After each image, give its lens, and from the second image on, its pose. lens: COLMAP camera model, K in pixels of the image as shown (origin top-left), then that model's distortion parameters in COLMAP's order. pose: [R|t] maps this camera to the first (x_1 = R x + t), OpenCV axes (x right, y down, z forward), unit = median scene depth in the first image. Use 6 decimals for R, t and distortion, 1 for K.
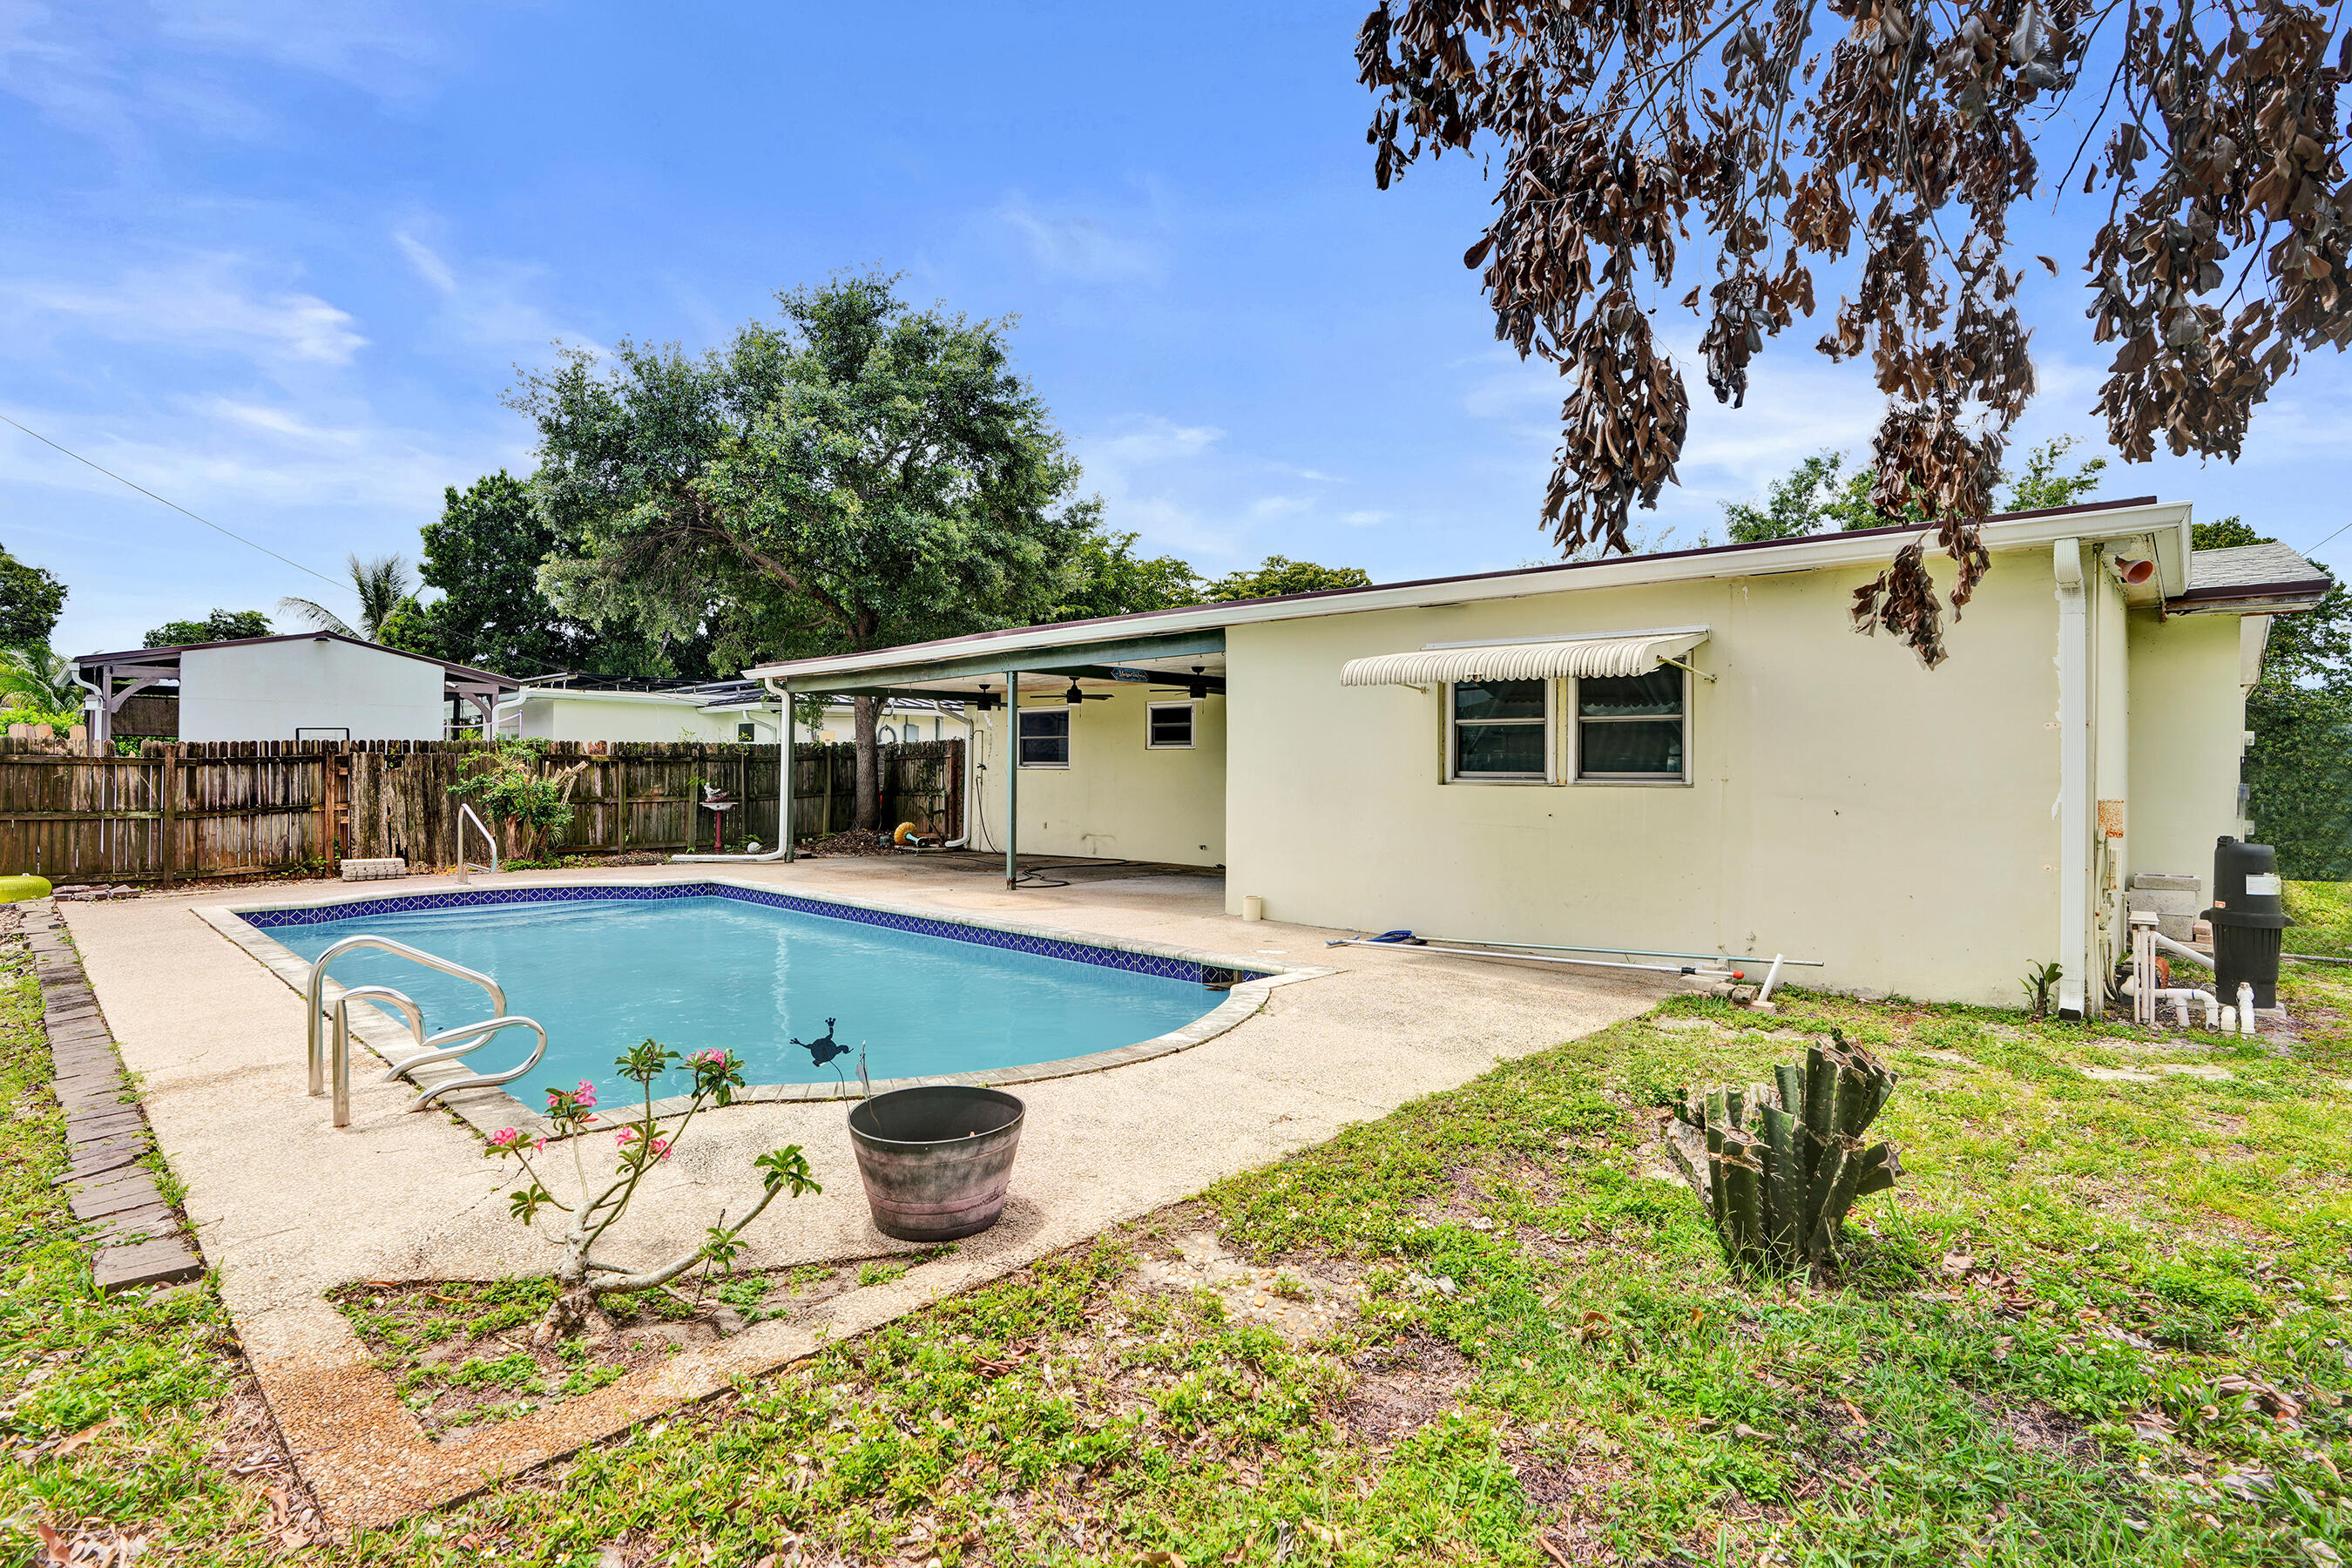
lens RADIAL K [[1156.9, 0, 1141.0], [0, 1156.9, 772.9], [0, 0, 1]] dist [-0.033821, 0.025942]
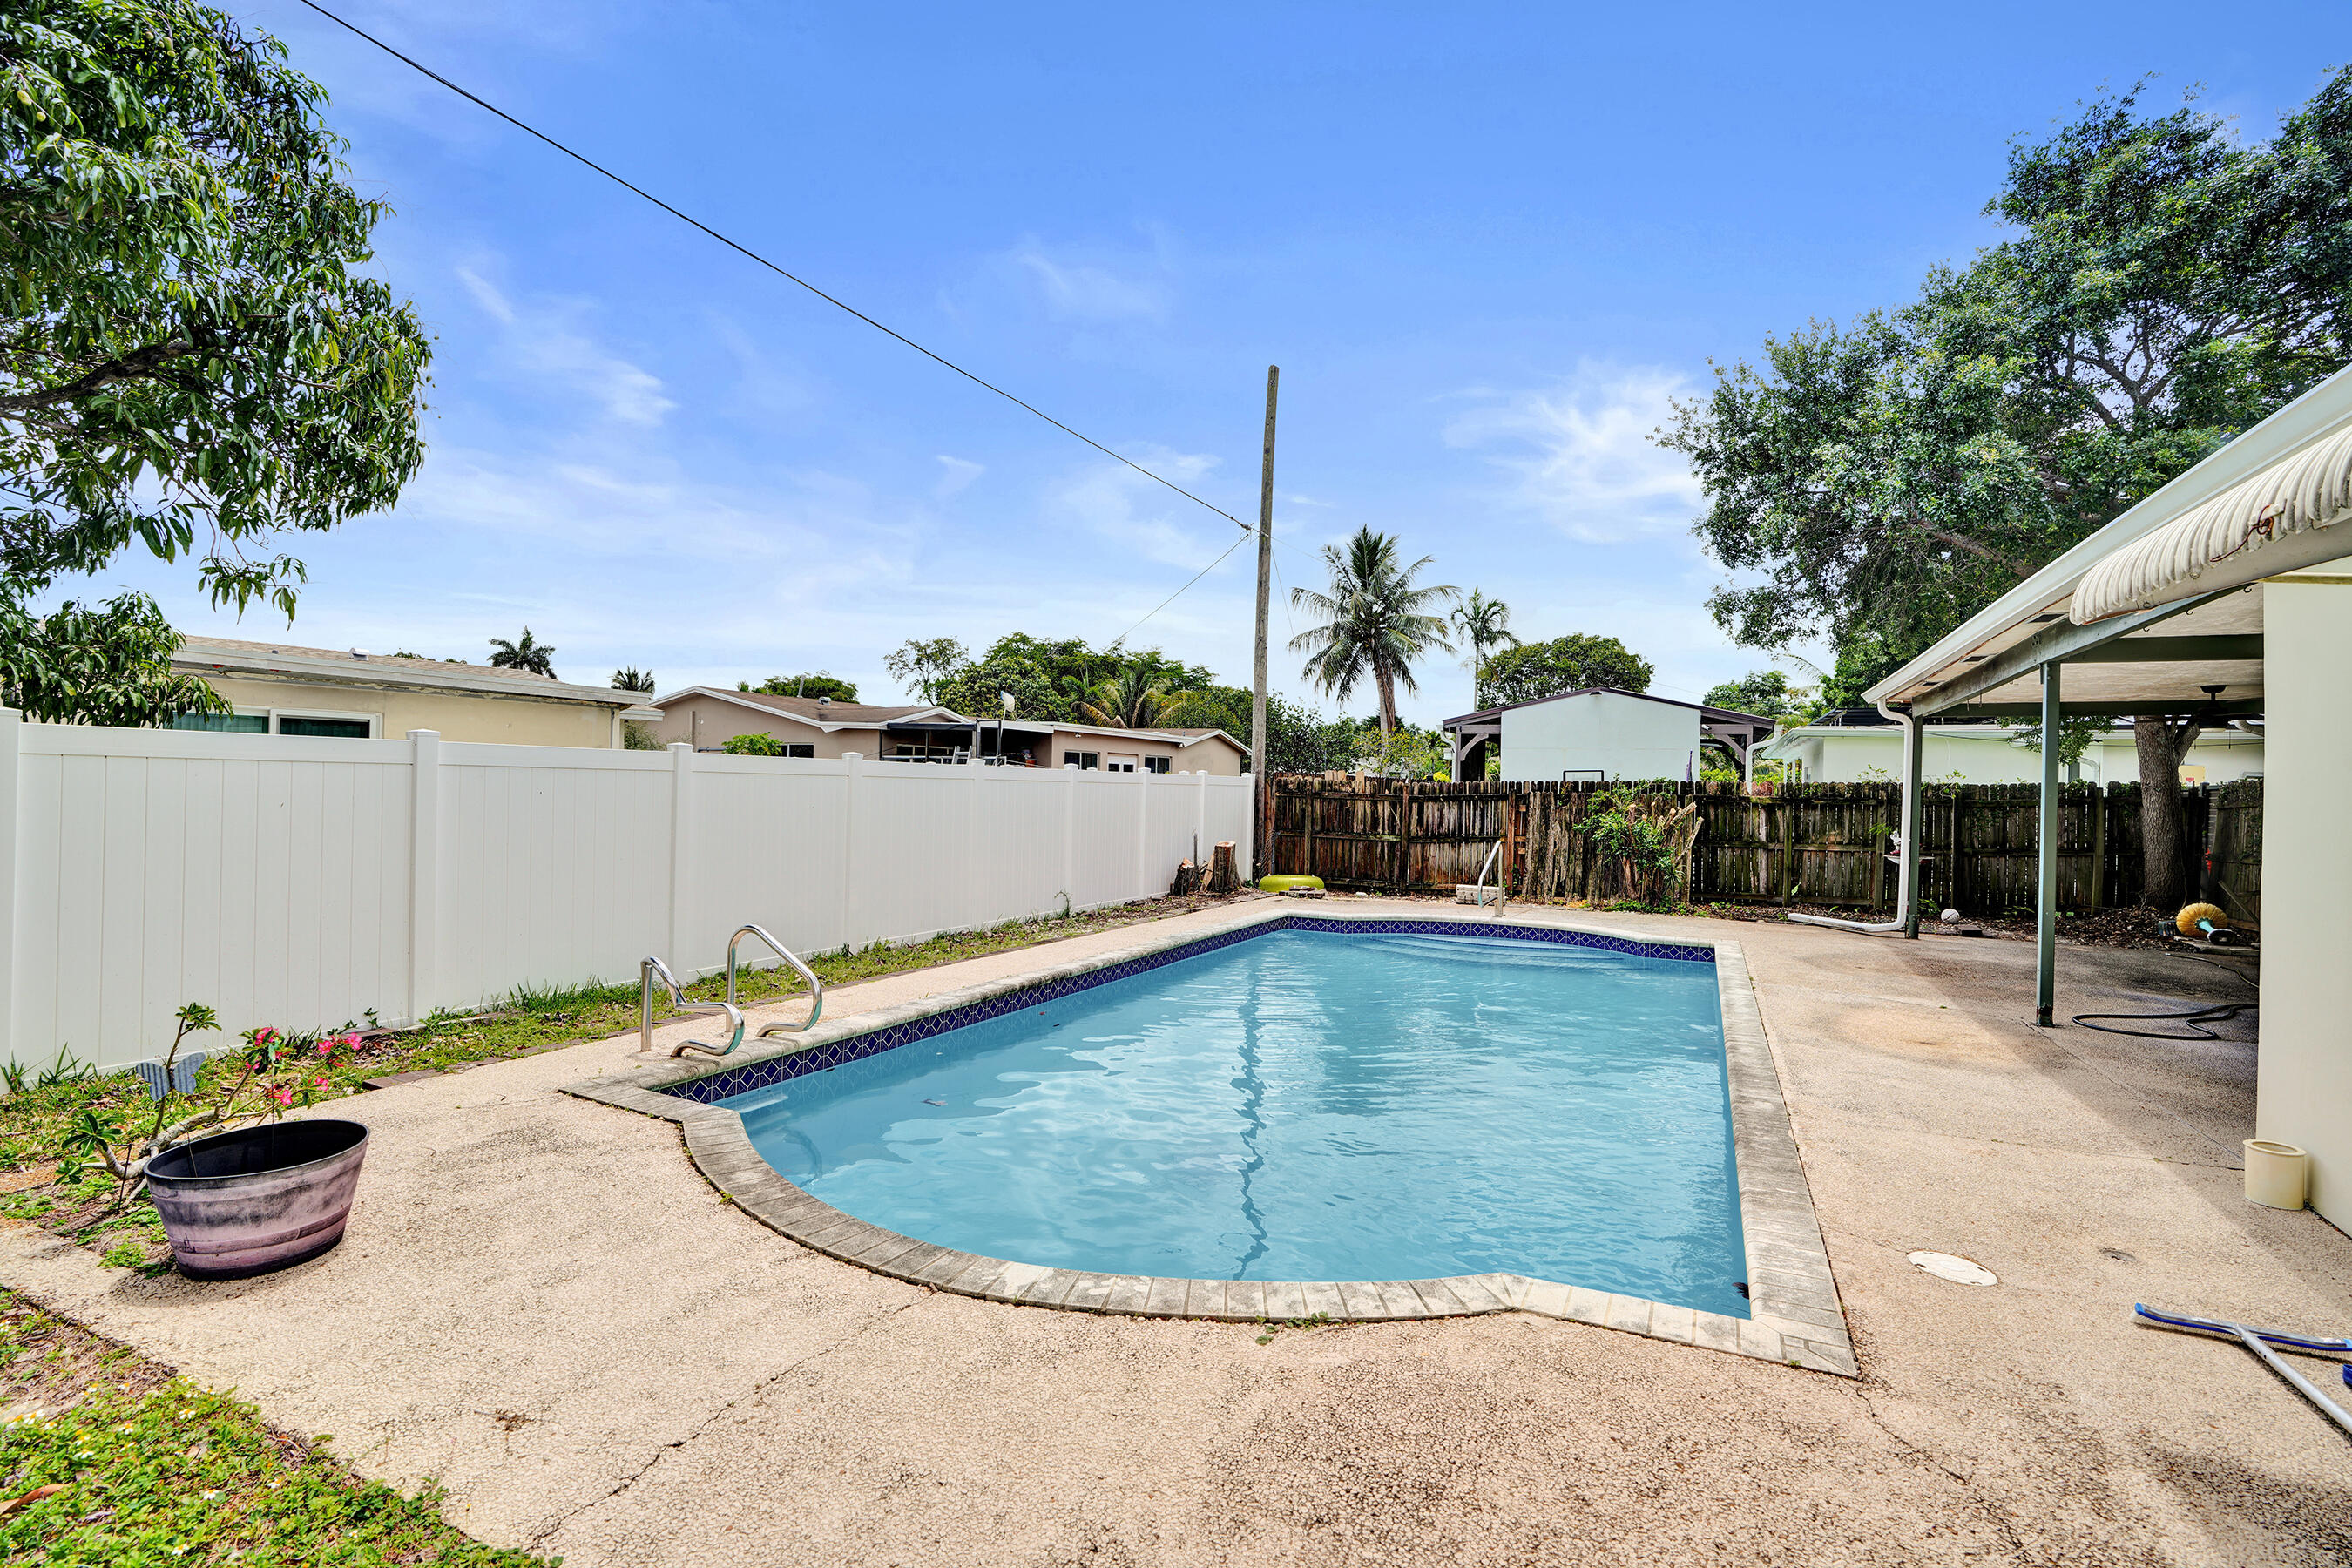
lens RADIAL K [[1089.1, 0, 1184.5], [0, 1089.1, 780.9], [0, 0, 1]] dist [-0.068687, 0.026118]
pose [[0.329415, -0.003795, -0.944178, 0.199401], [-0.023447, 0.999651, -0.012198, -0.007144], [0.943894, 0.026157, 0.329211, 0.302667]]
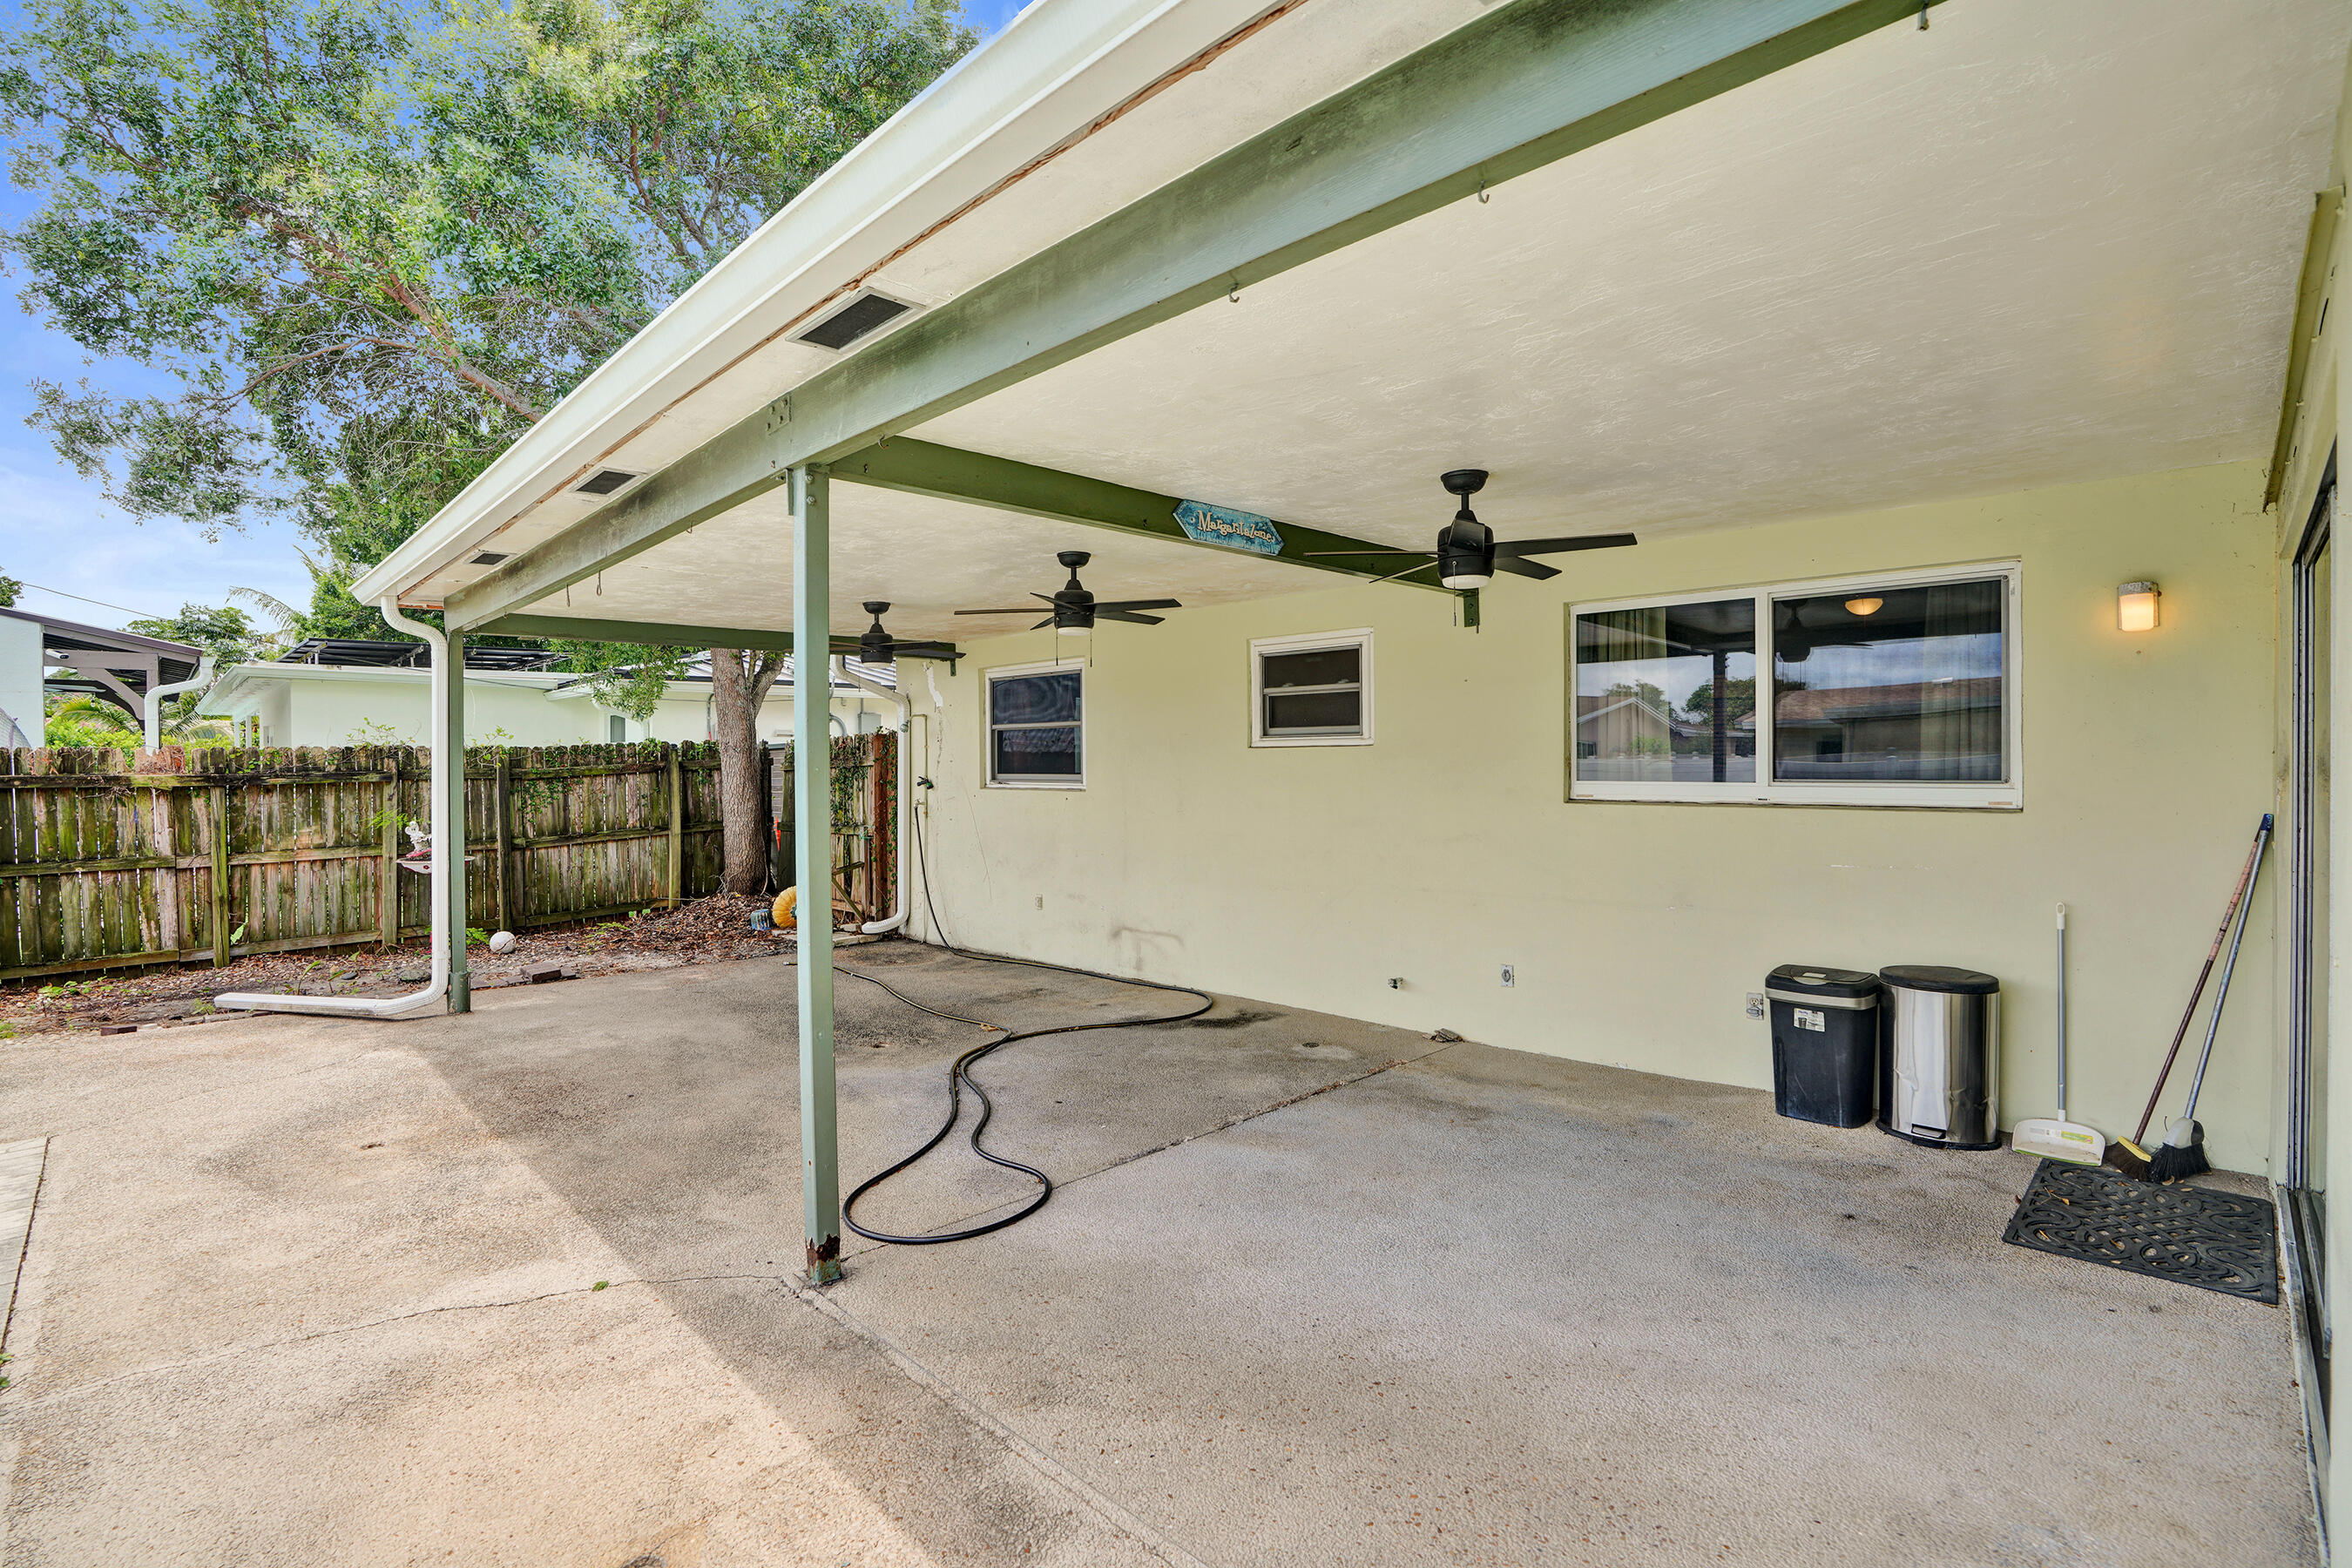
lens RADIAL K [[1099.4, 0, 1184.8], [0, 1099.4, 768.5], [0, 0, 1]] dist [-0.069201, 0.030870]
pose [[0.999880, -0.014946, -0.003982, -0.019943], [0.014961, 0.999881, 0.003696, -0.014028], [0.003926, -0.003755, 0.999985, 0.577904]]
